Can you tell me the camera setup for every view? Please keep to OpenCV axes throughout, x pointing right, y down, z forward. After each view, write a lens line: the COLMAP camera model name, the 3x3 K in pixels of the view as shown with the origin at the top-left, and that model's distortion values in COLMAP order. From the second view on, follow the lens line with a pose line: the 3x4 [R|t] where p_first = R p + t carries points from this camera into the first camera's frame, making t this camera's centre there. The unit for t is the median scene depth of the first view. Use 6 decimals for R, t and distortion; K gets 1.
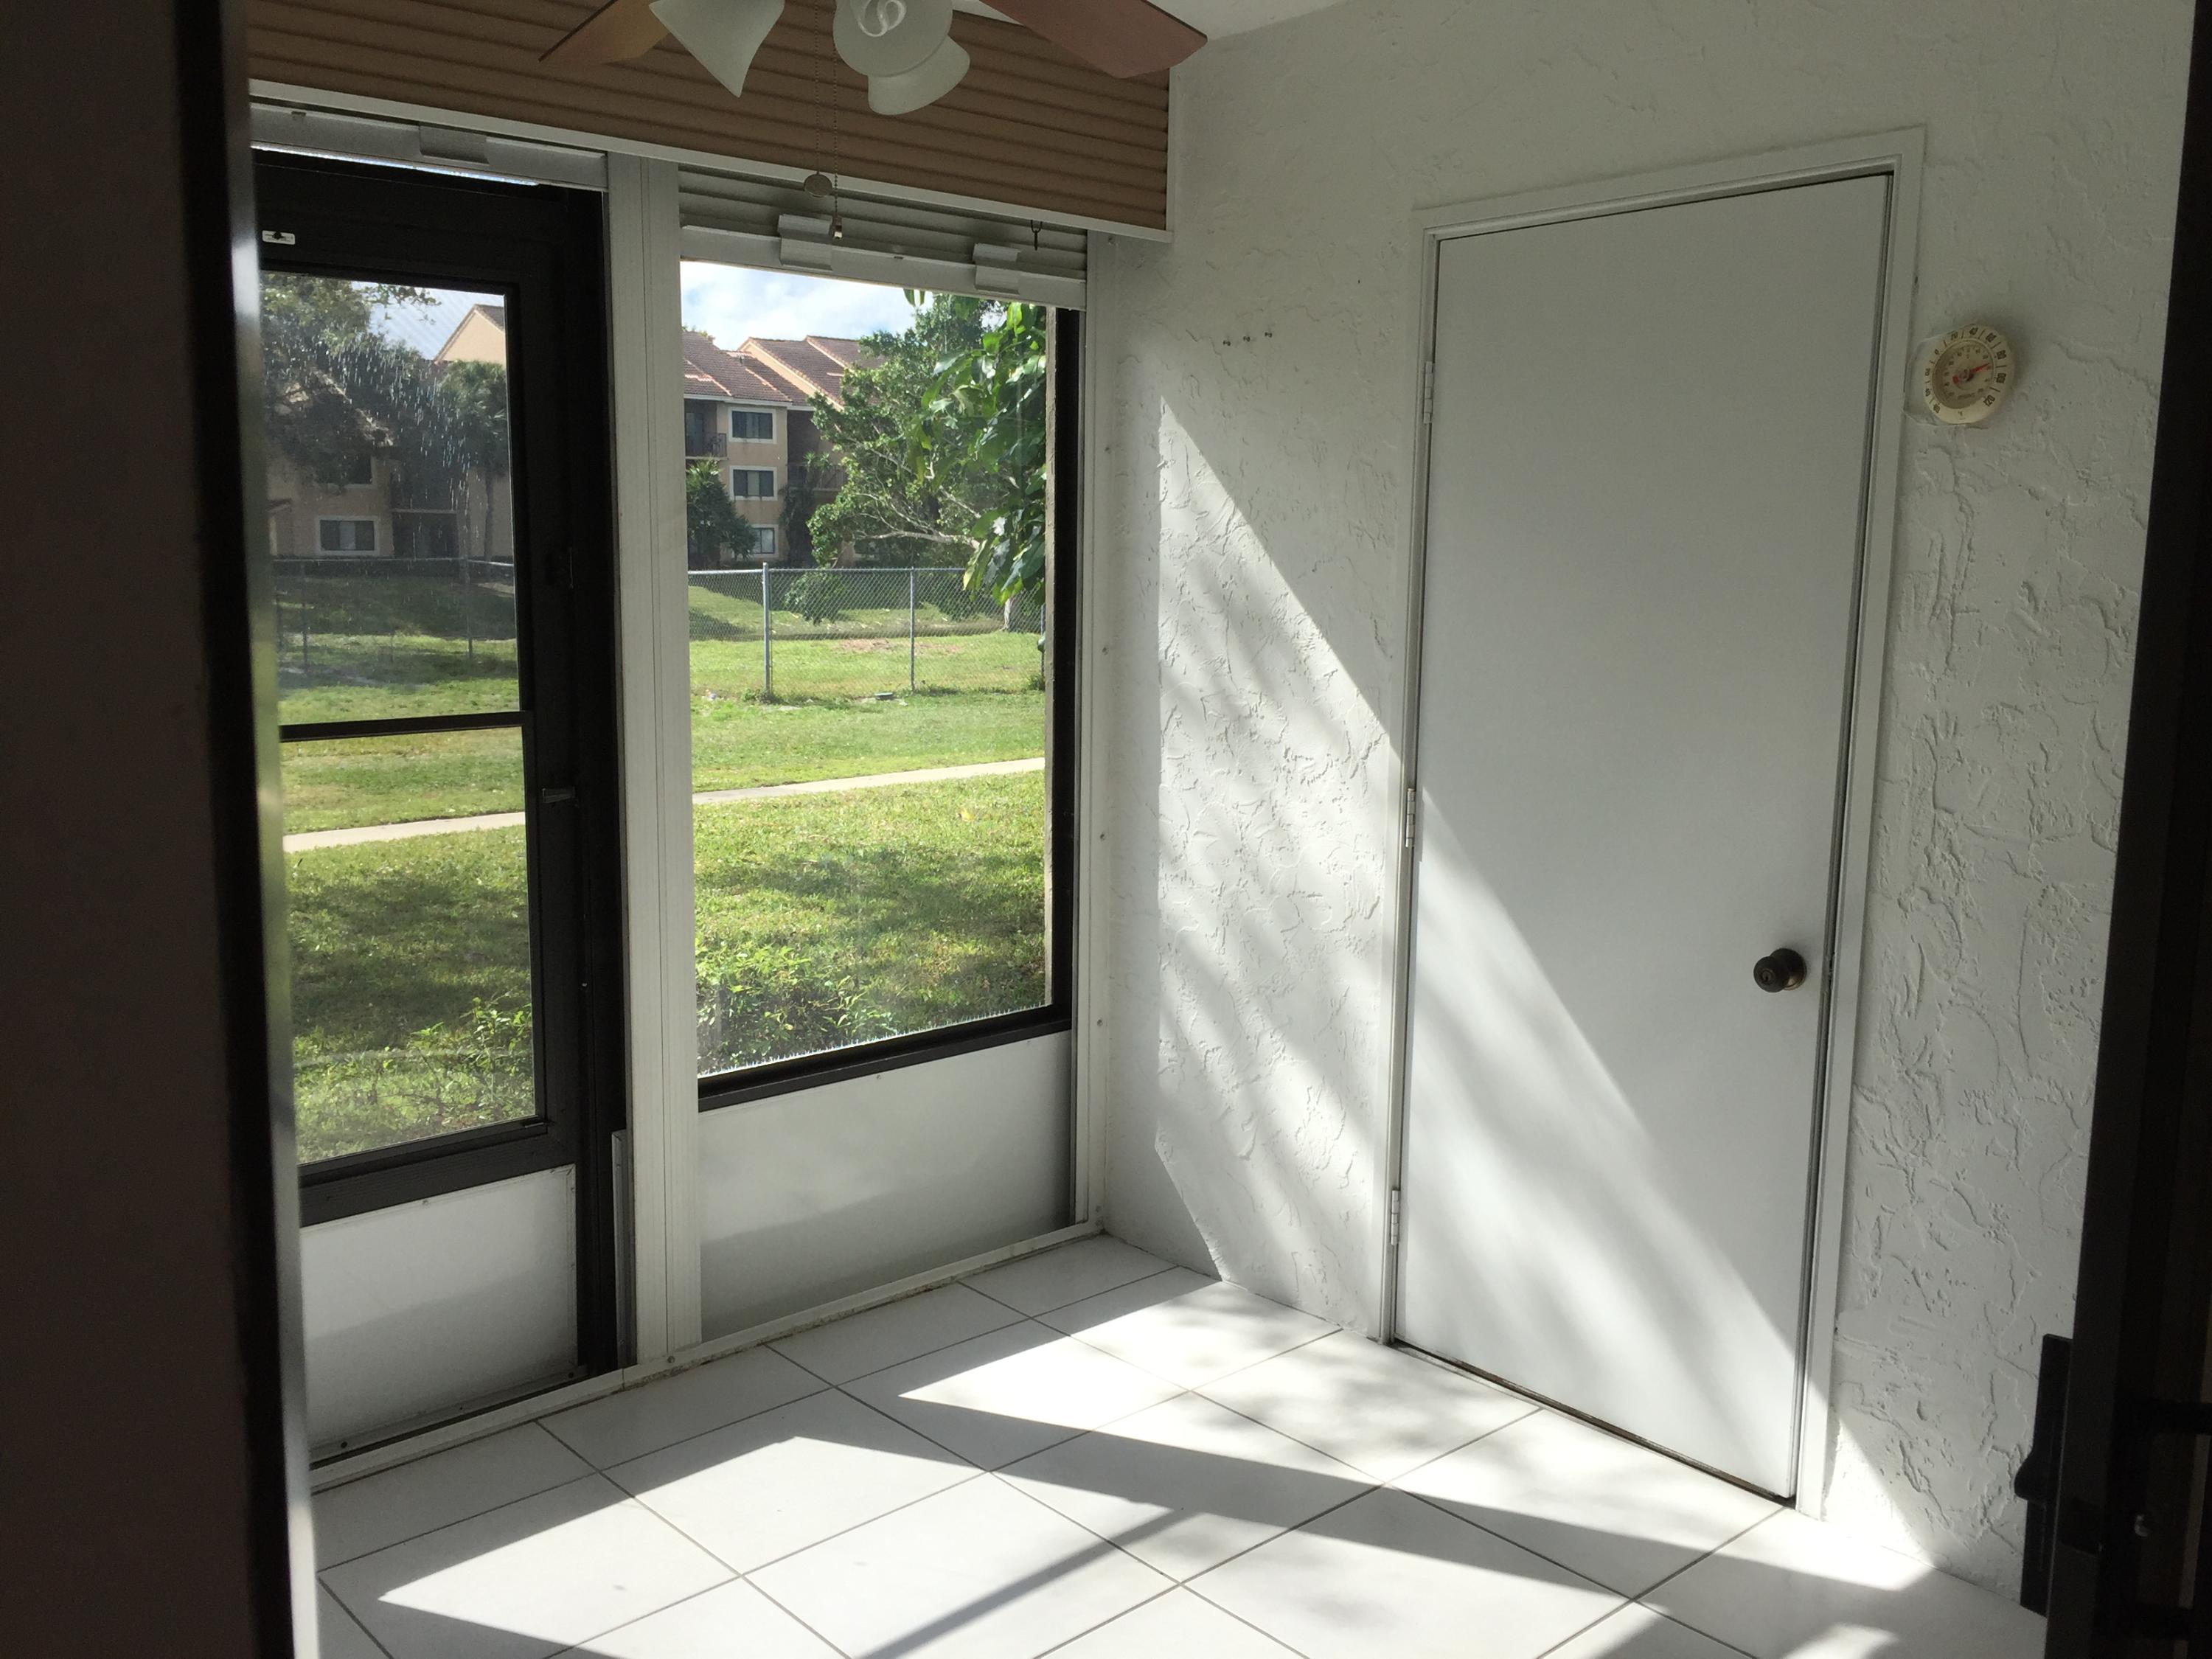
lens RADIAL K [[1884.8, 0, 1106.0], [0, 1884.8, 829.5], [0, 0, 1]] dist [0.067780, -0.100826]
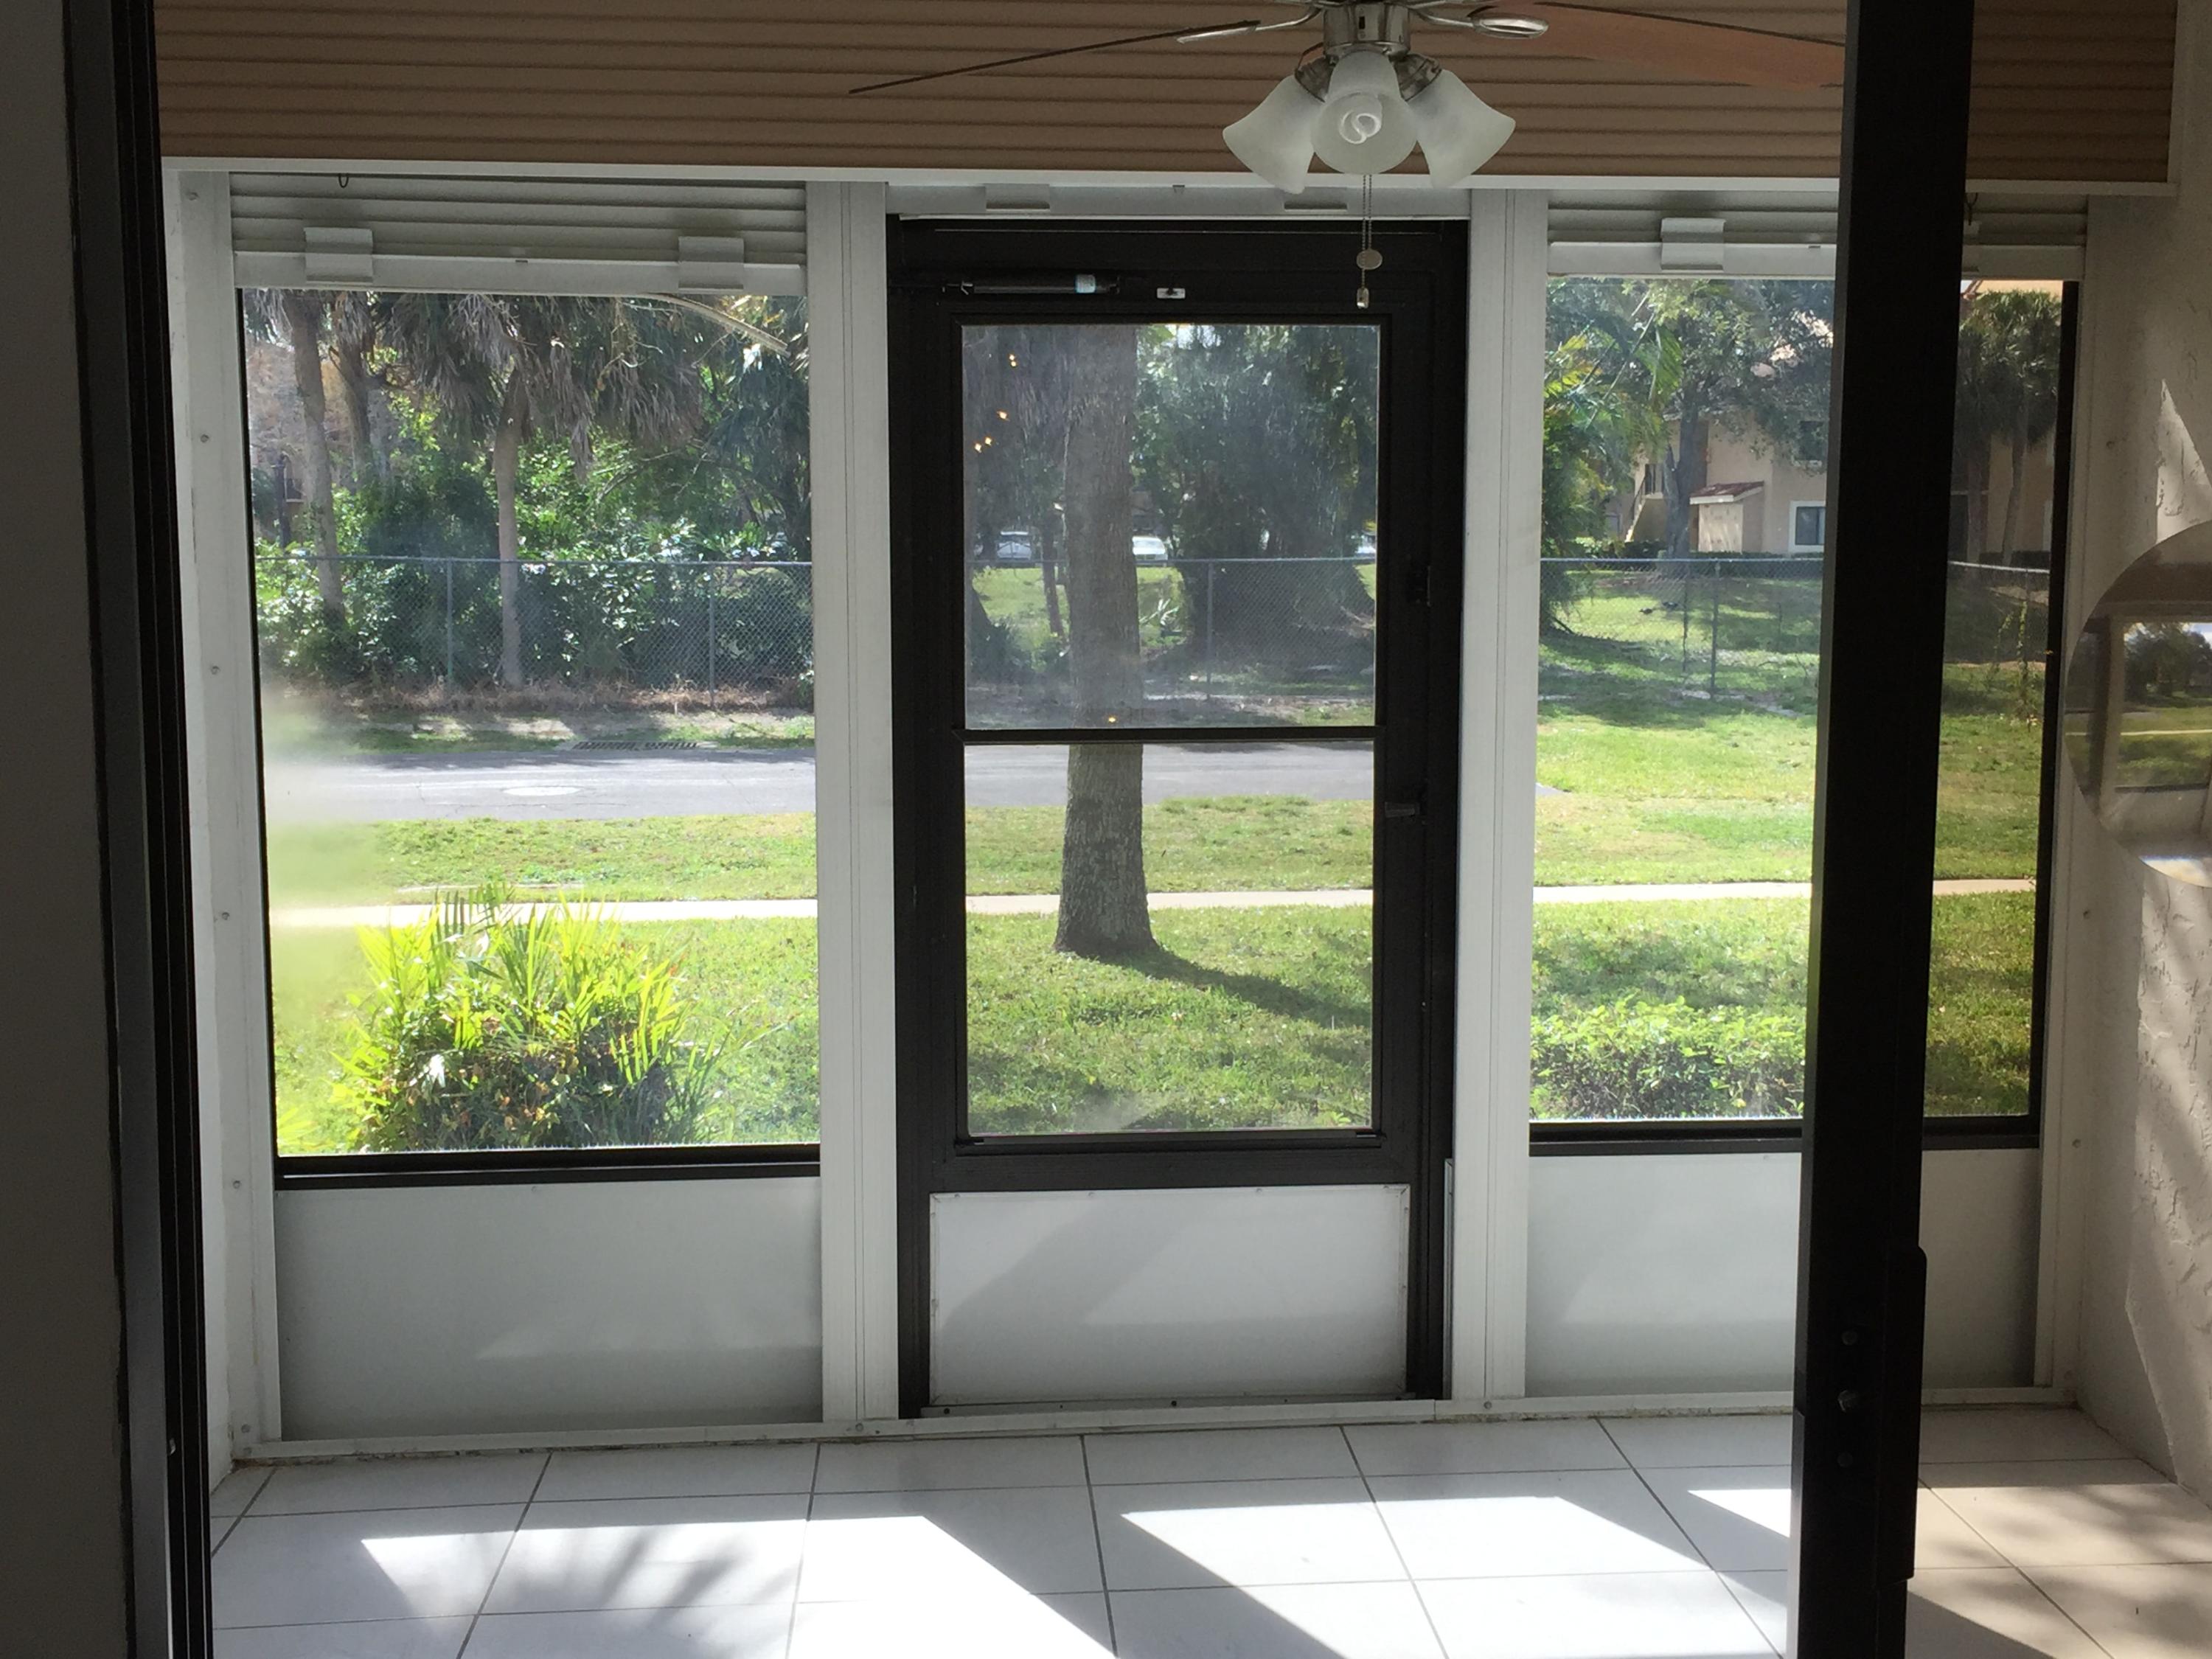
lens RADIAL K [[2603.2, 0, 1104.8], [0, 2603.2, 842.3], [0, 0, 1]] dist [0.032983, -0.030601]
pose [[0.784128, 0.070093, -0.616629, 0.390858], [-0.089295, 0.996005, -0.000335, 0.012056], [0.614142, 0.055325, 0.787254, -0.166497]]
